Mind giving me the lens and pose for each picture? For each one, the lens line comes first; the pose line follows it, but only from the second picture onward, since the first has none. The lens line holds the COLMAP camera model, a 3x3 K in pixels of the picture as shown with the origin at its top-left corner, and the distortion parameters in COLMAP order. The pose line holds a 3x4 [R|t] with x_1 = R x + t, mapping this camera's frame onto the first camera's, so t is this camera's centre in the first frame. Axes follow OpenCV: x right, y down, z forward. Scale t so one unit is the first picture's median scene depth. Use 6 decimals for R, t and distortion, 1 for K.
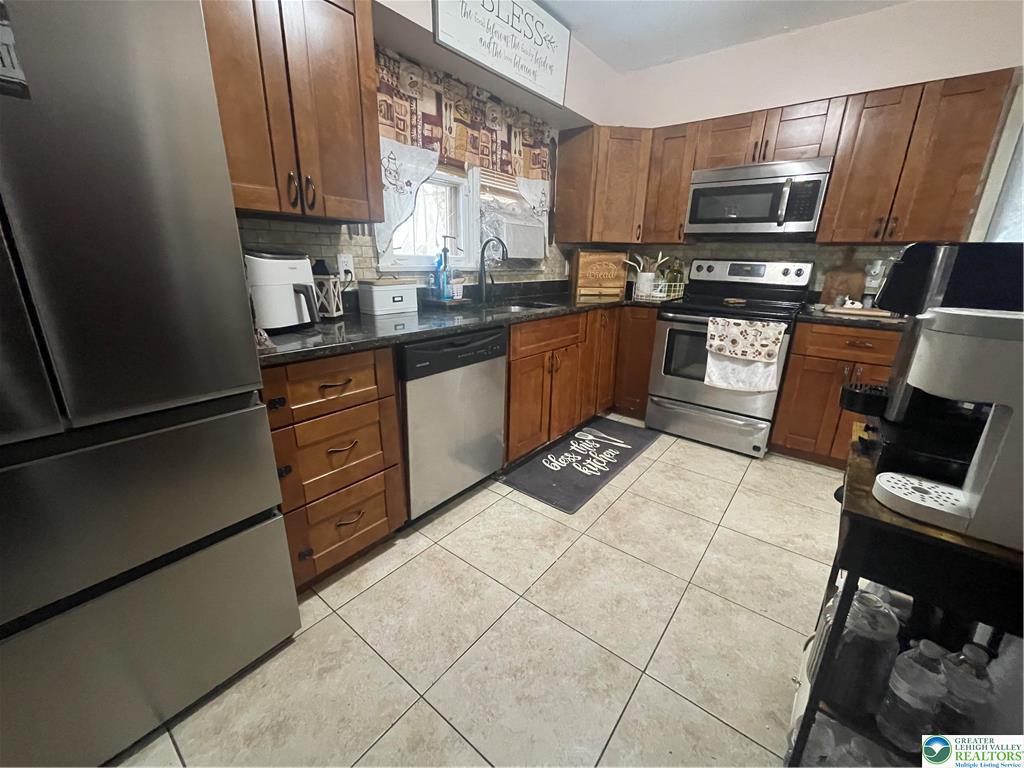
lens RADIAL K [[411.2, 0, 515.2], [0, 411.2, 384.8], [0, 0, 1]] dist [-0.002747, 0.000292]
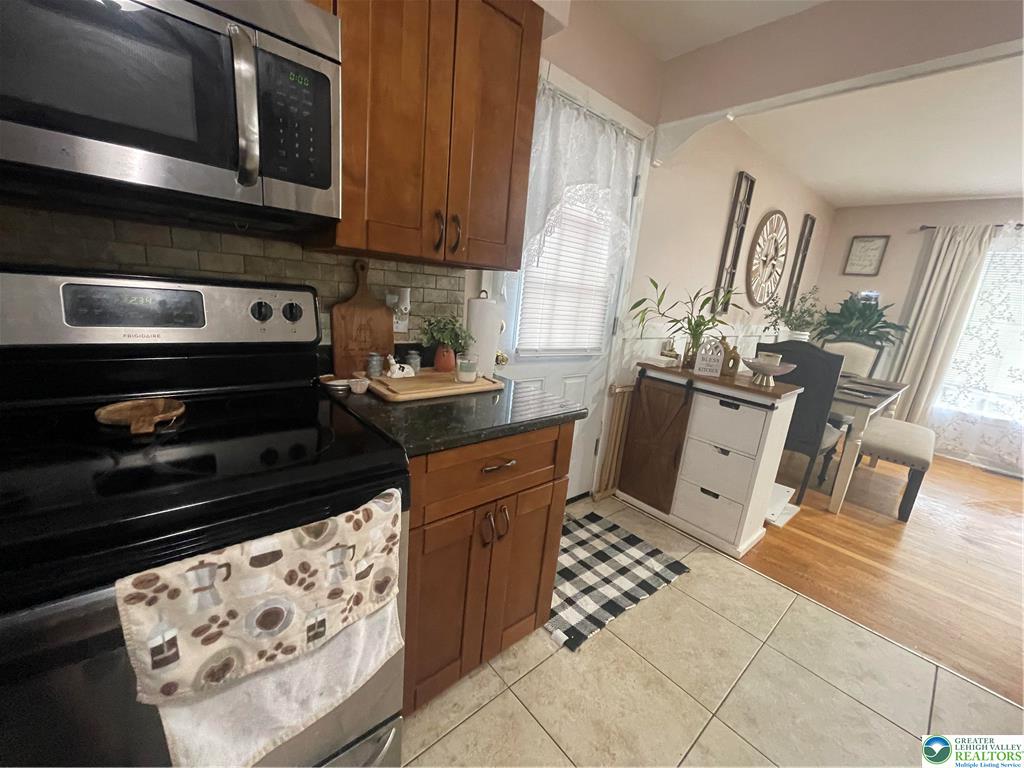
lens RADIAL K [[411.2, 0, 515.2], [0, 411.2, 384.8], [0, 0, 1]] dist [-0.002747, 0.000292]
pose [[0.183326, -0.233717, 0.954865, 0.352963], [0.201912, 0.959570, 0.196103, -0.266115], [-0.962093, 0.156848, 0.223104, 0.779513]]
